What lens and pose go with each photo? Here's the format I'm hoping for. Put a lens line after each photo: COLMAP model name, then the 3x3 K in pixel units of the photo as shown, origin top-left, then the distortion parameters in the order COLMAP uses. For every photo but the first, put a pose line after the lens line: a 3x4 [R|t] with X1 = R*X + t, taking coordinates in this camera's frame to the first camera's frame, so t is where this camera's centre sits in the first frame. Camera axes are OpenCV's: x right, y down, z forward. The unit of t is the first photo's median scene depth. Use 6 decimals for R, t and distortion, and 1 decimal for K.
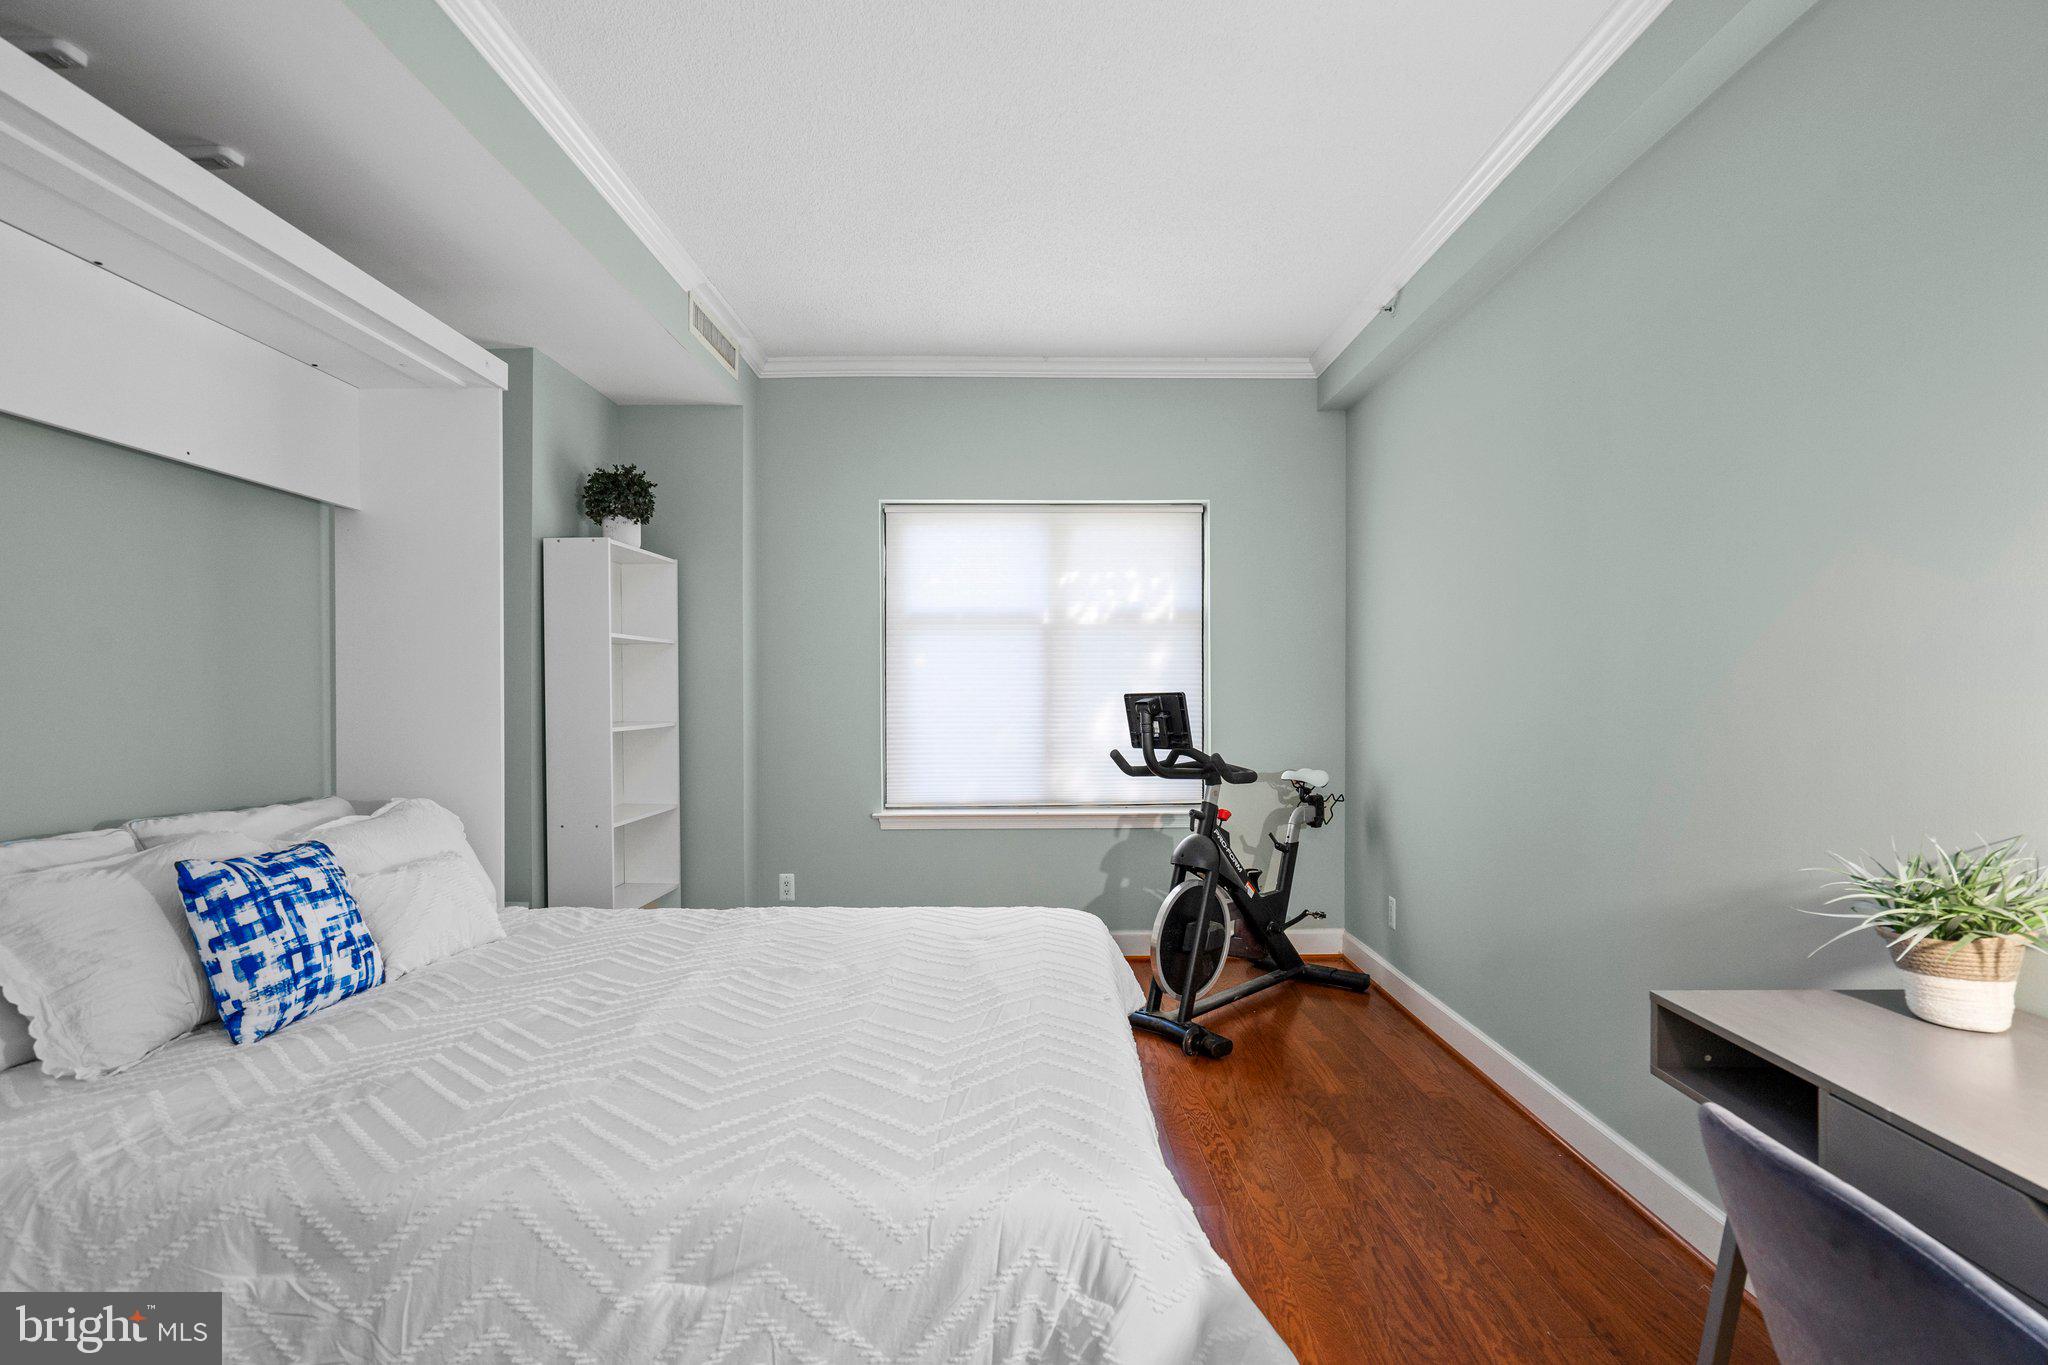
lens RADIAL K [[926.5, 0, 1025.0], [0, 926.5, 699.8], [0, 0, 1]] dist [-0.002572, 0.000813]
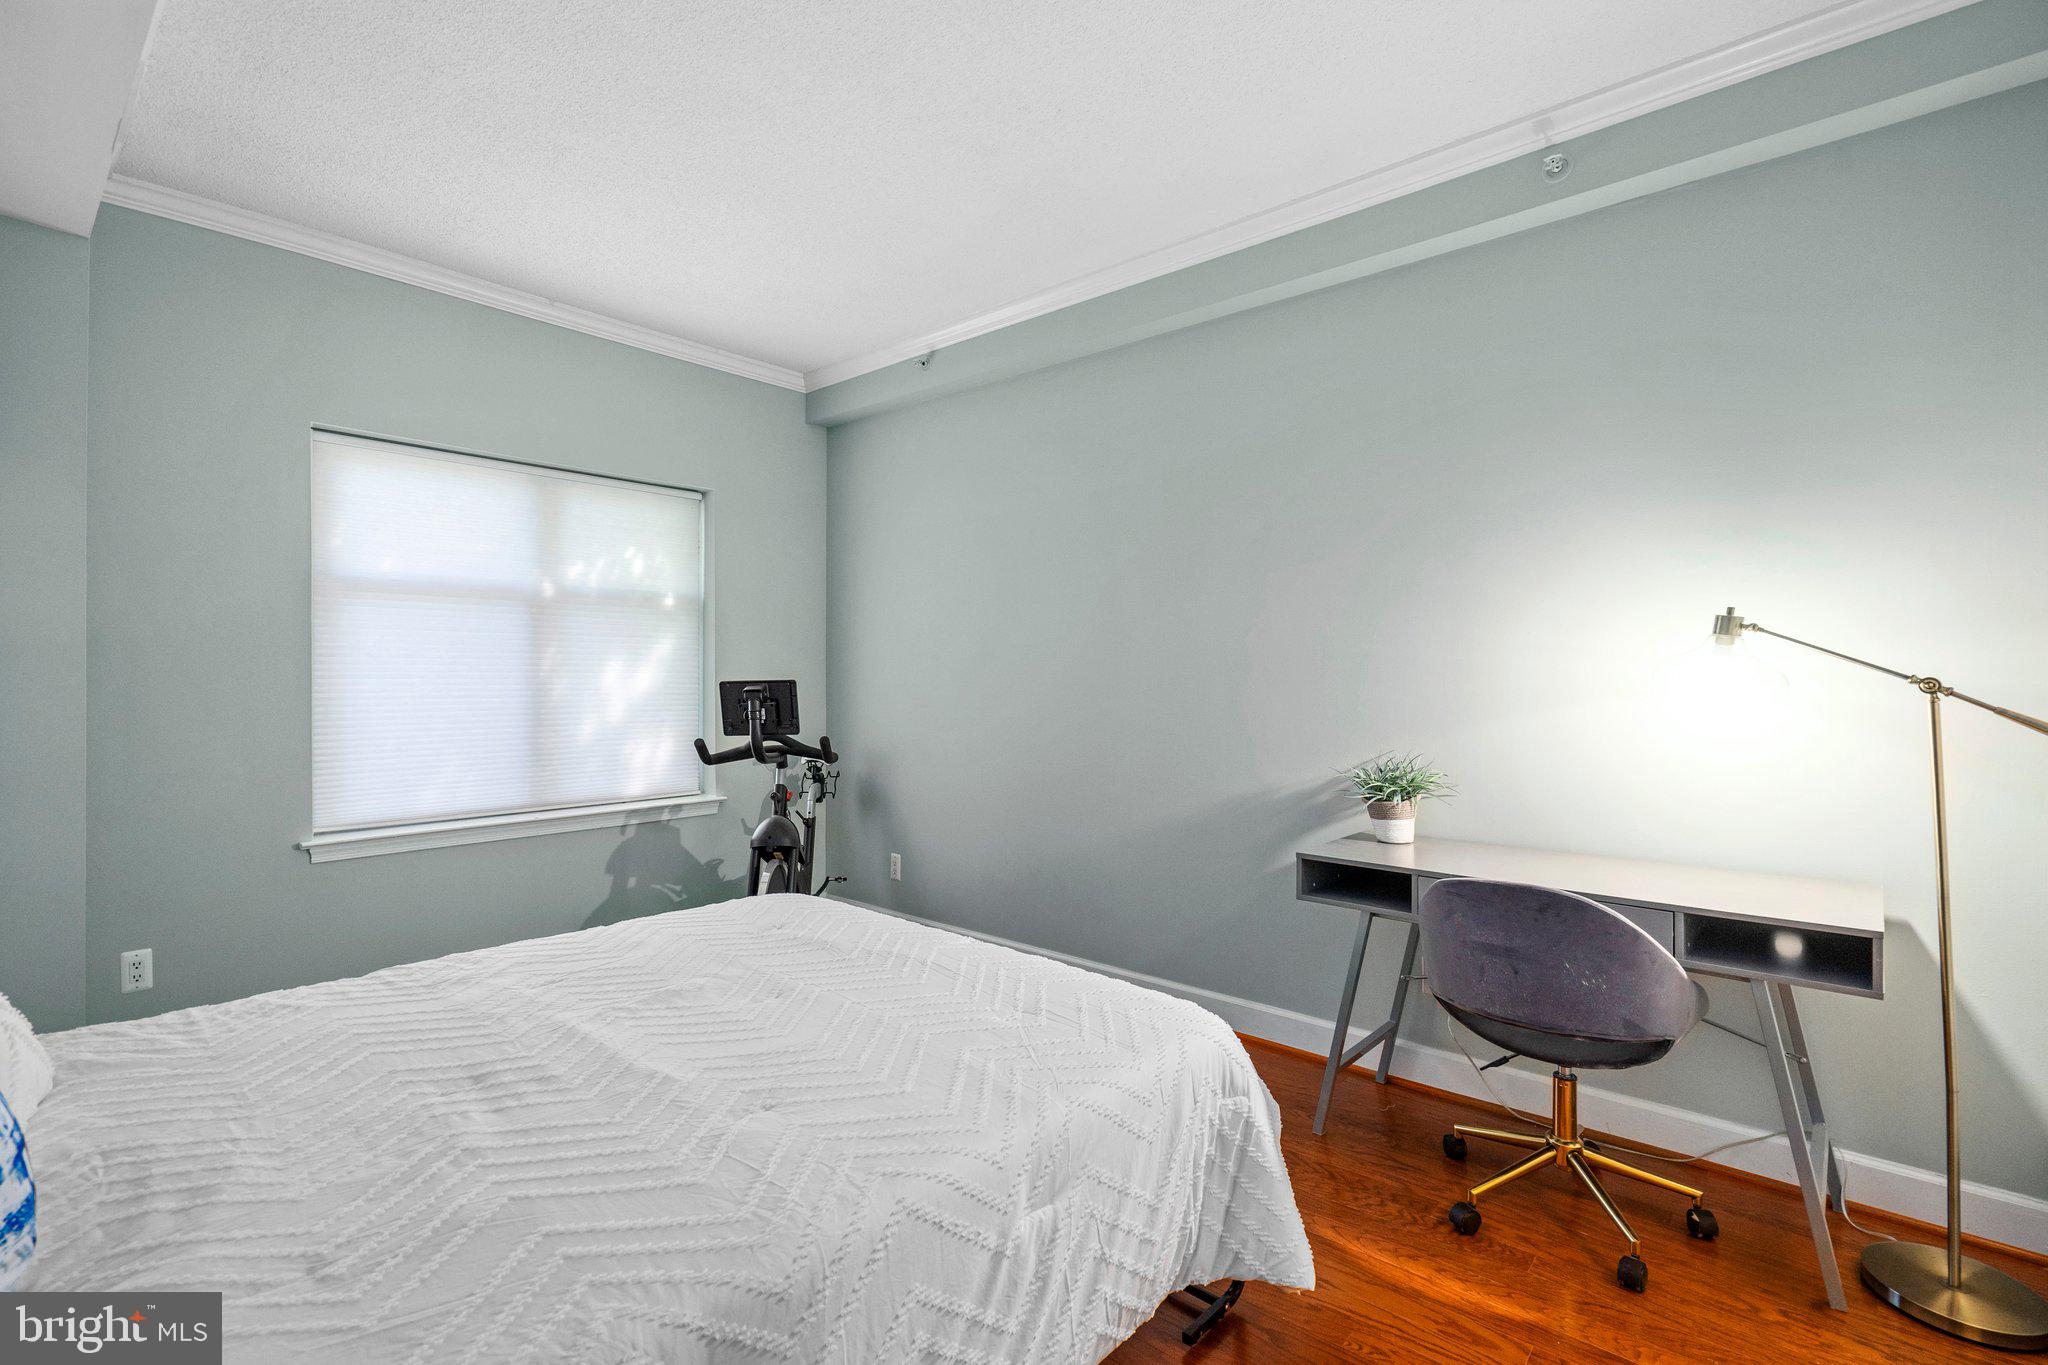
lens RADIAL K [[926.5, 0, 1041.3], [0, 926.5, 678.1], [0, 0, 1]] dist [-0.002572, 0.000813]
pose [[0.658819, 0.003542, 0.752293, -0.434753], [0.002822, 0.999970, -0.007180, -0.002097], [-0.752296, 0.006853, 0.658790, 0.090608]]
